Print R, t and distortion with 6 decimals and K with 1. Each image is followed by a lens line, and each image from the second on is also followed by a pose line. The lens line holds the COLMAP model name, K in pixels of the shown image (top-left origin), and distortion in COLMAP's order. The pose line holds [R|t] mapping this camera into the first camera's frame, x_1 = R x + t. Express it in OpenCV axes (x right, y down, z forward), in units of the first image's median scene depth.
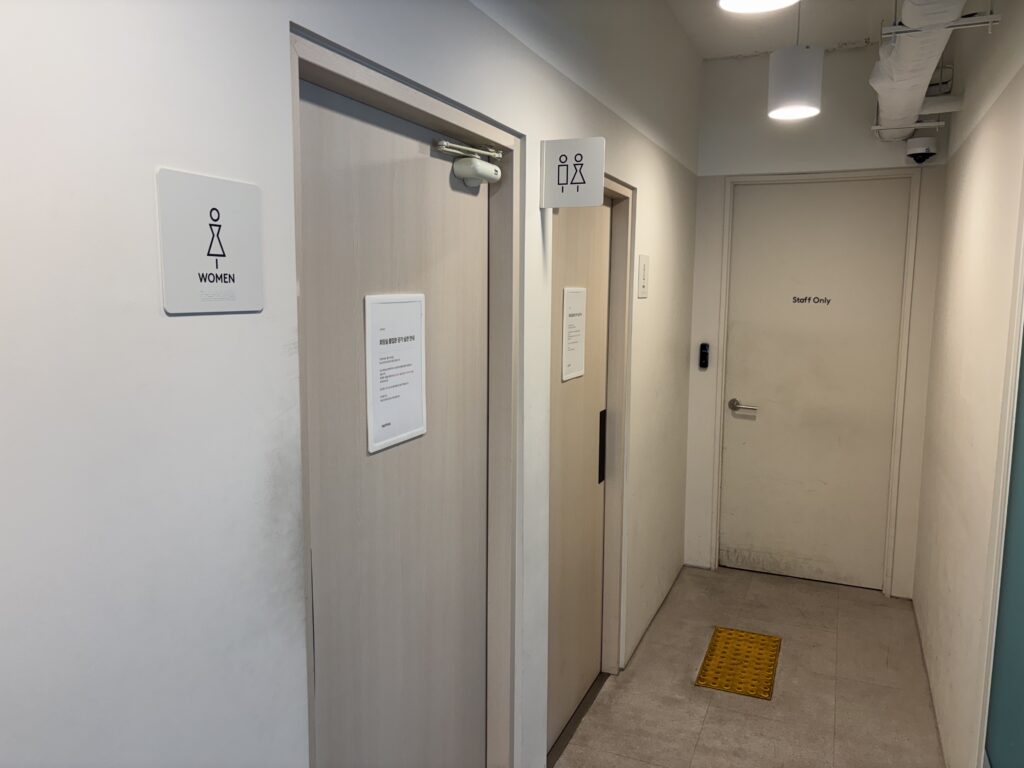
lens RADIAL K [[765.5, 0, 512.4], [0, 765.5, 384.4], [0, 0, 1]] dist [0.037940, -0.048347]
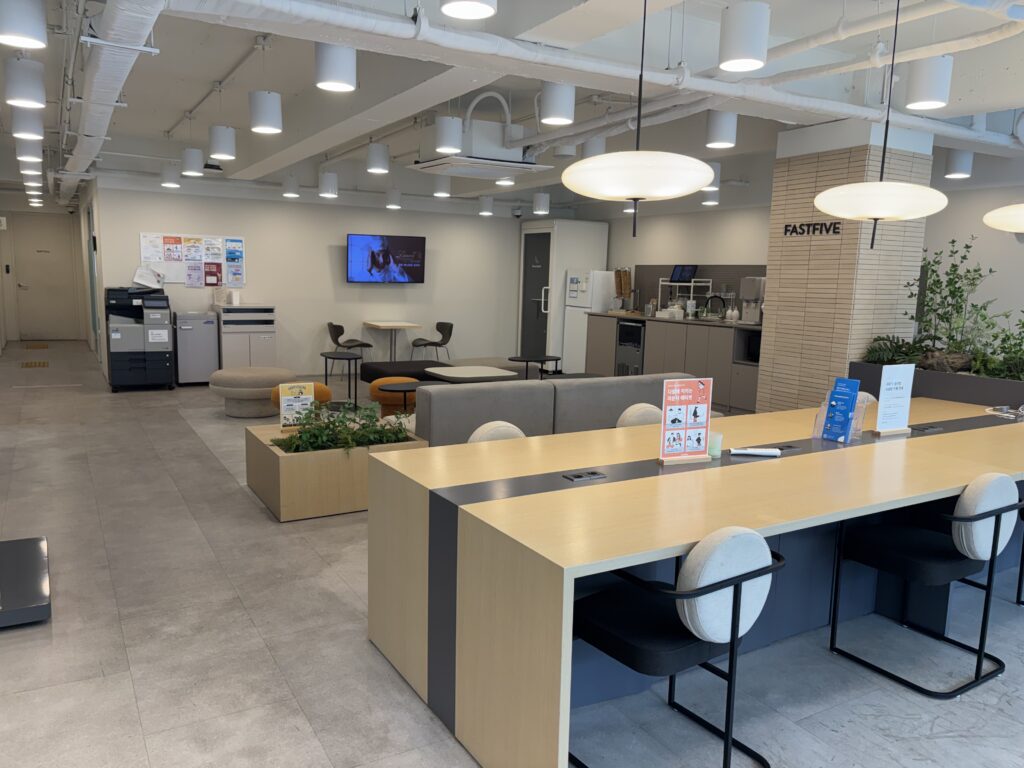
lens RADIAL K [[765.5, 0, 512.9], [0, 765.5, 385.6], [0, 0, 1]] dist [0.037940, -0.048347]
pose [[0.581026, -0.104459, 0.807154, -1.118024], [0.079167, 0.994280, 0.071688, 0.366011], [-0.810025, 0.022247, 0.585973, -2.444890]]
